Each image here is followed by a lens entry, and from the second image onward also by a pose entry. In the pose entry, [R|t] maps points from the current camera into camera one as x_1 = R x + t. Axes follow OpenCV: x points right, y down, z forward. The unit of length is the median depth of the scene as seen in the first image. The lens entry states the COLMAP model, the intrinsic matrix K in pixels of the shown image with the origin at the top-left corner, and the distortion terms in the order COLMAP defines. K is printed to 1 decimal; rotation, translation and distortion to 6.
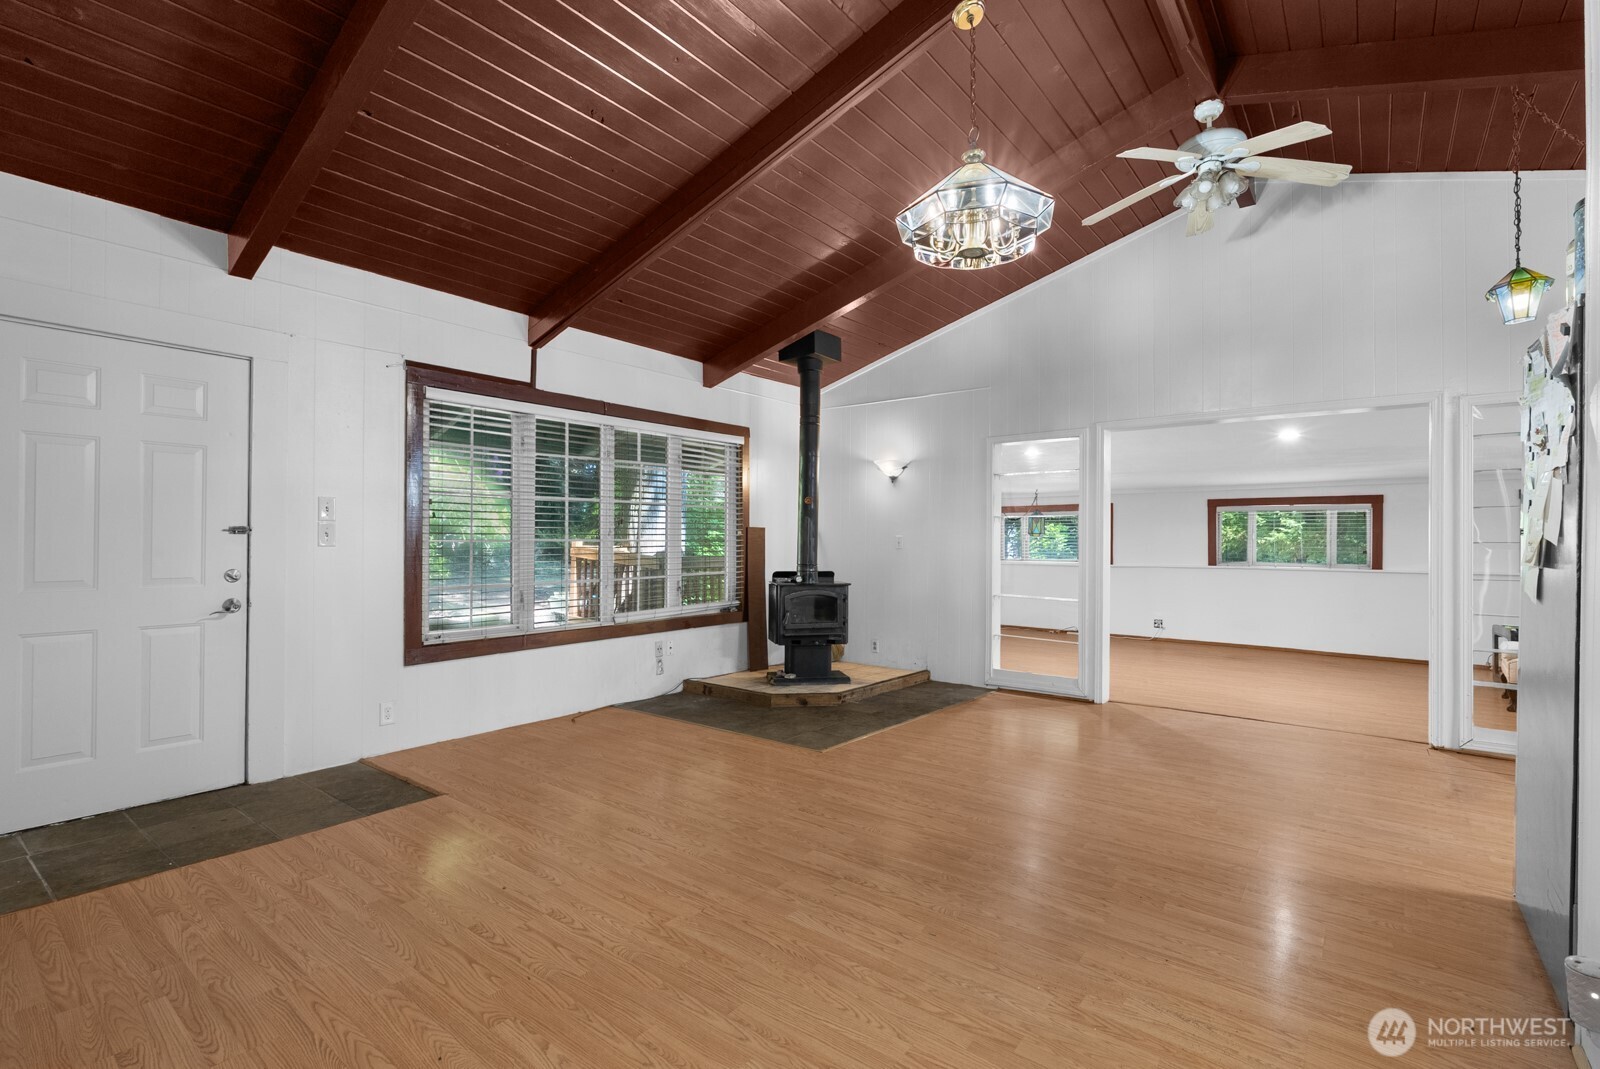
lens RADIAL K [[725.0, 0, 806.4], [0, 725.0, 539.1], [0, 0, 1]] dist [-0.003533, -0.000245]
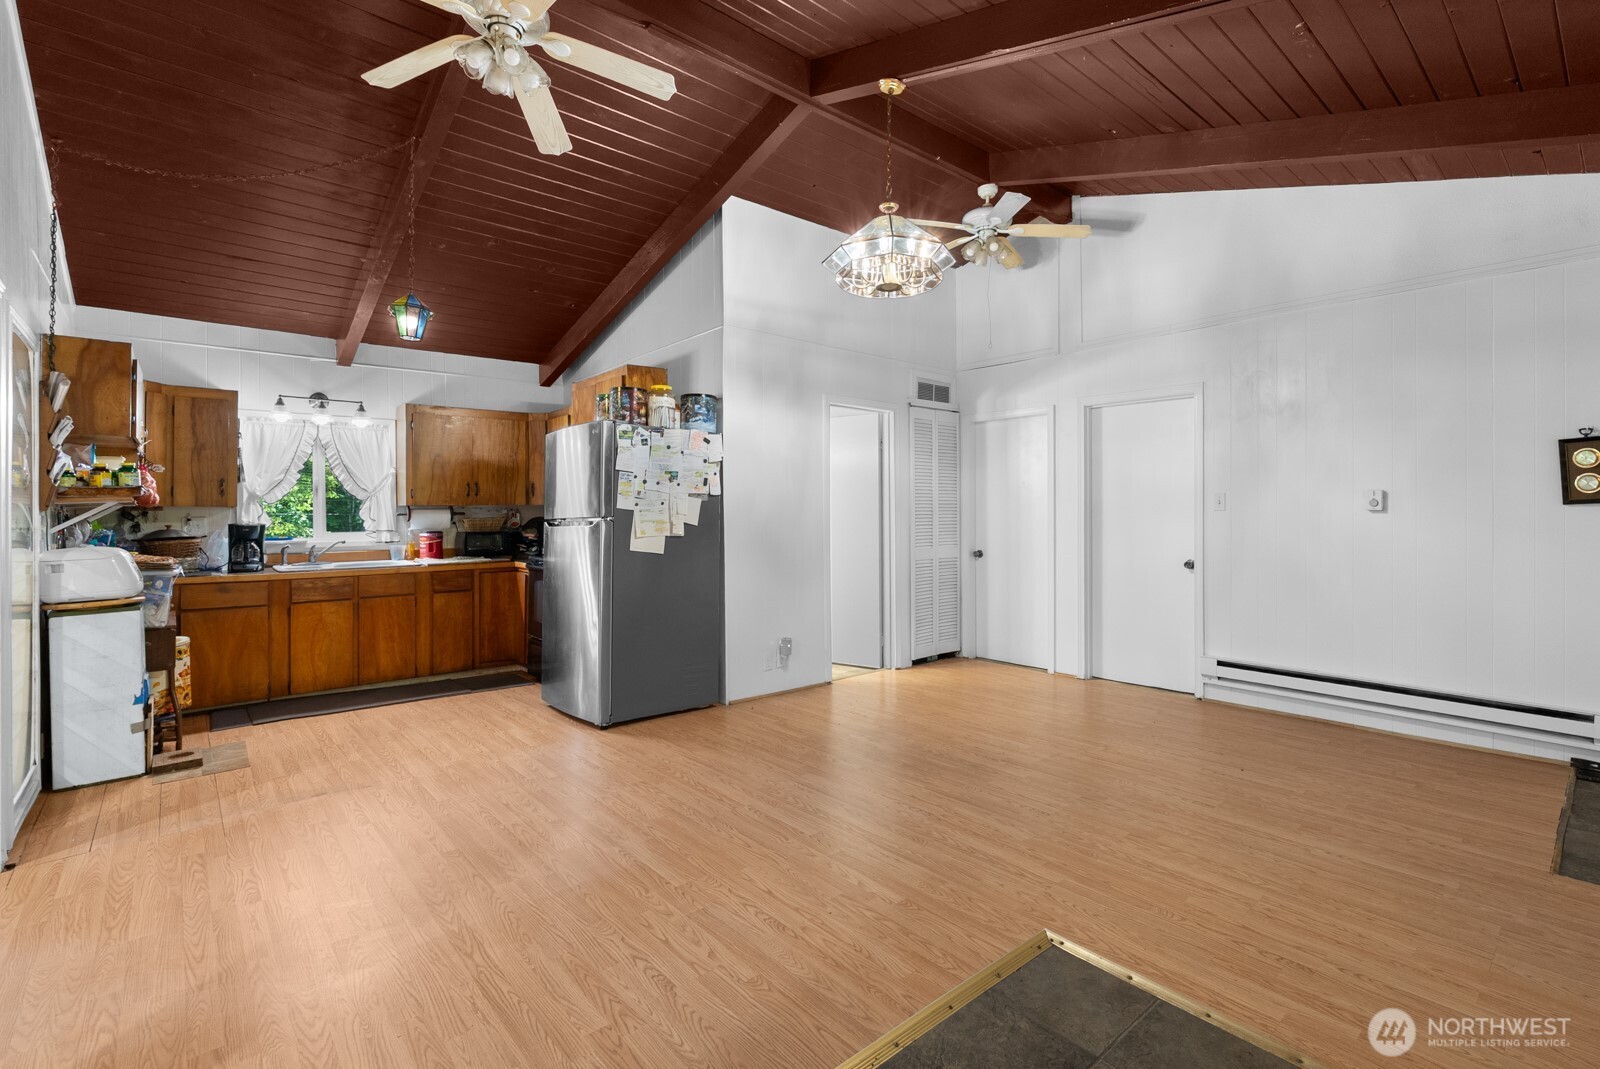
lens RADIAL K [[727.6, 0, 813.3], [0, 727.6, 510.6], [0, 0, 1]] dist [-0.001955, 0.000483]
pose [[-0.982481, 0.000536, 0.186364, 0.087568], [-0.001659, 0.999931, -0.011621, -0.006547], [-0.186358, -0.011727, -0.982412, 1.532005]]
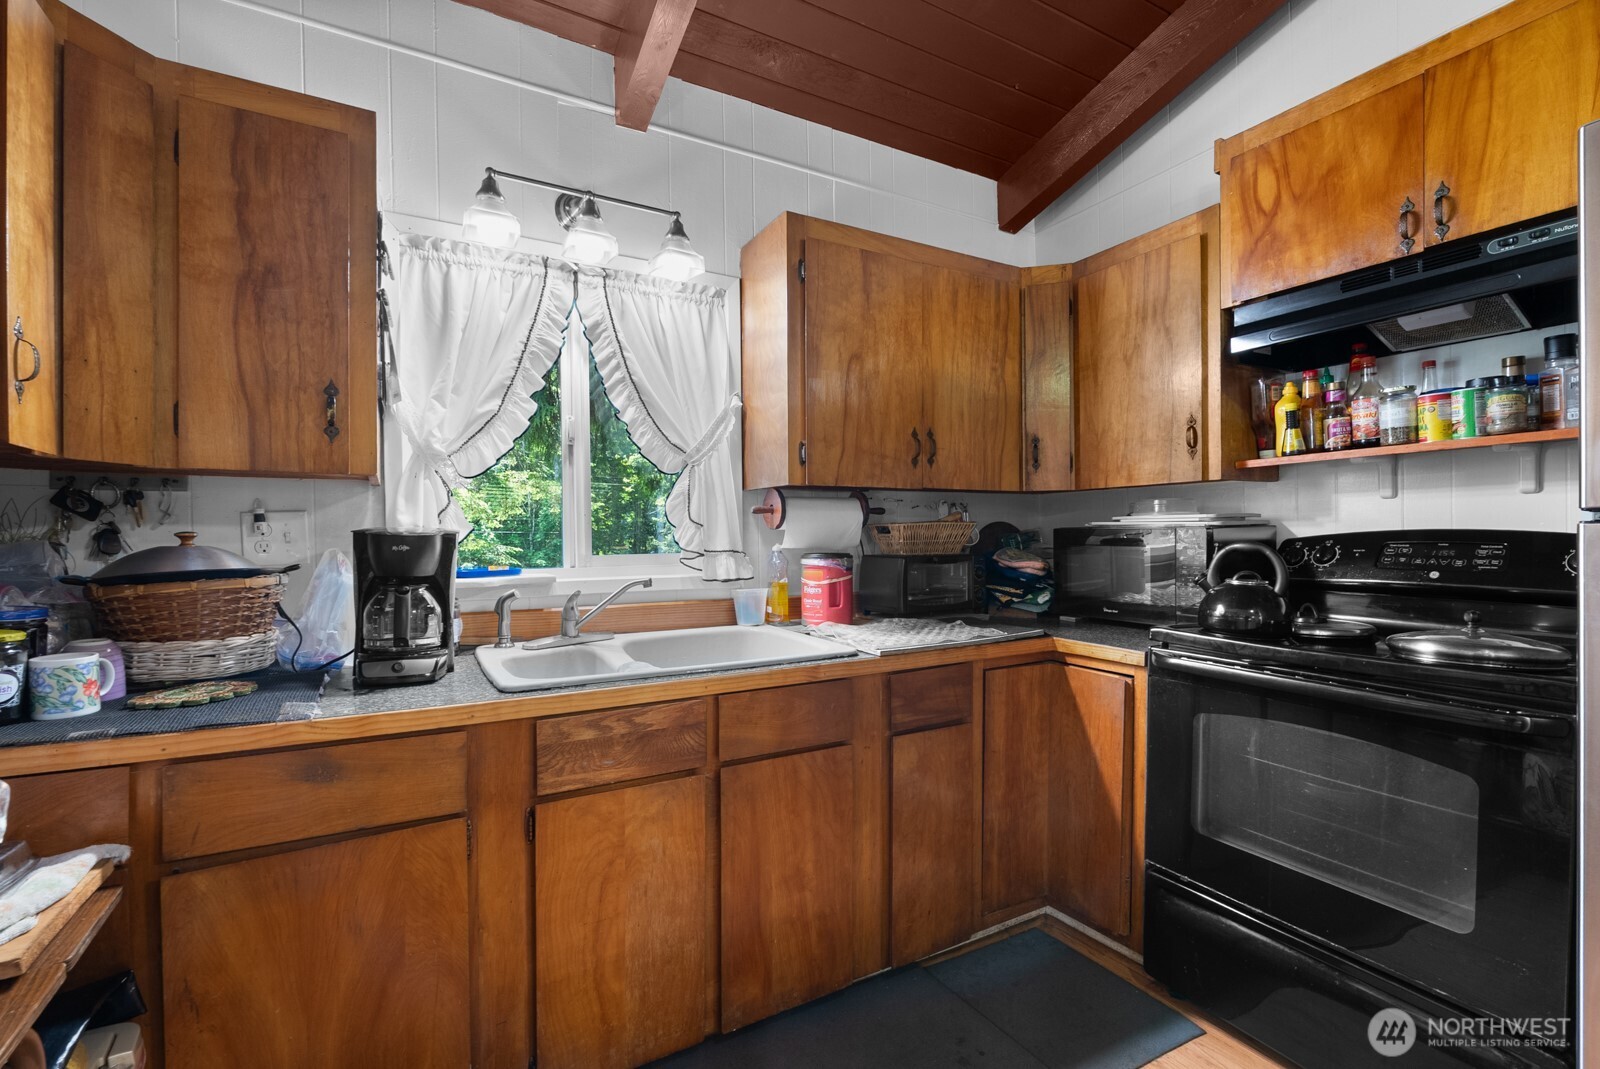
lens RADIAL K [[709.7, 0, 805.3], [0, 709.7, 547.3], [0, 0, 1]] dist [-0.003279, 0.000224]
pose [[-0.928553, -0.010300, 0.371058, 0.900750], [-0.005496, 0.999887, 0.014001, 0.006118], [-0.371160, 0.010961, -0.928504, 0.790520]]
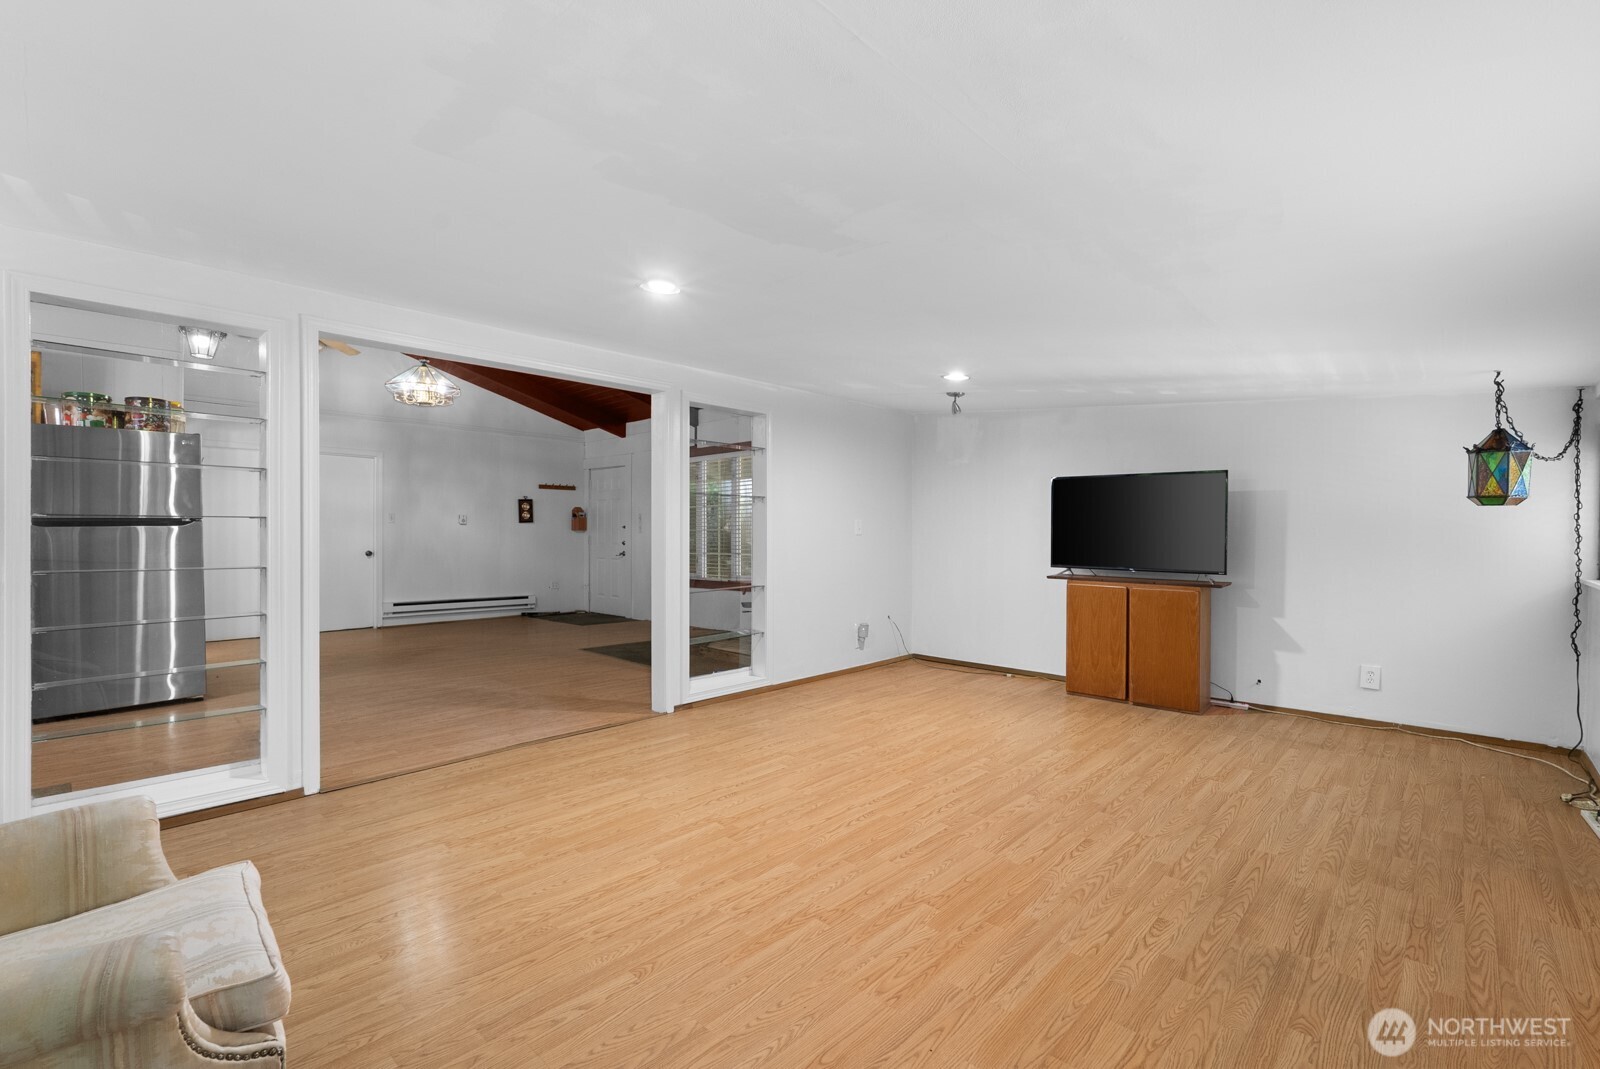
lens RADIAL K [[706.1, 0, 806.7], [0, 706.1, 539.1], [0, 0, 1]] dist [-0.005141, 0.000218]
pose [[-0.083721, 0.000886, -0.996489, 1.638073], [0.002740, 0.999996, 0.000659, 0.029393], [0.996485, -0.002676, -0.083723, 1.663079]]
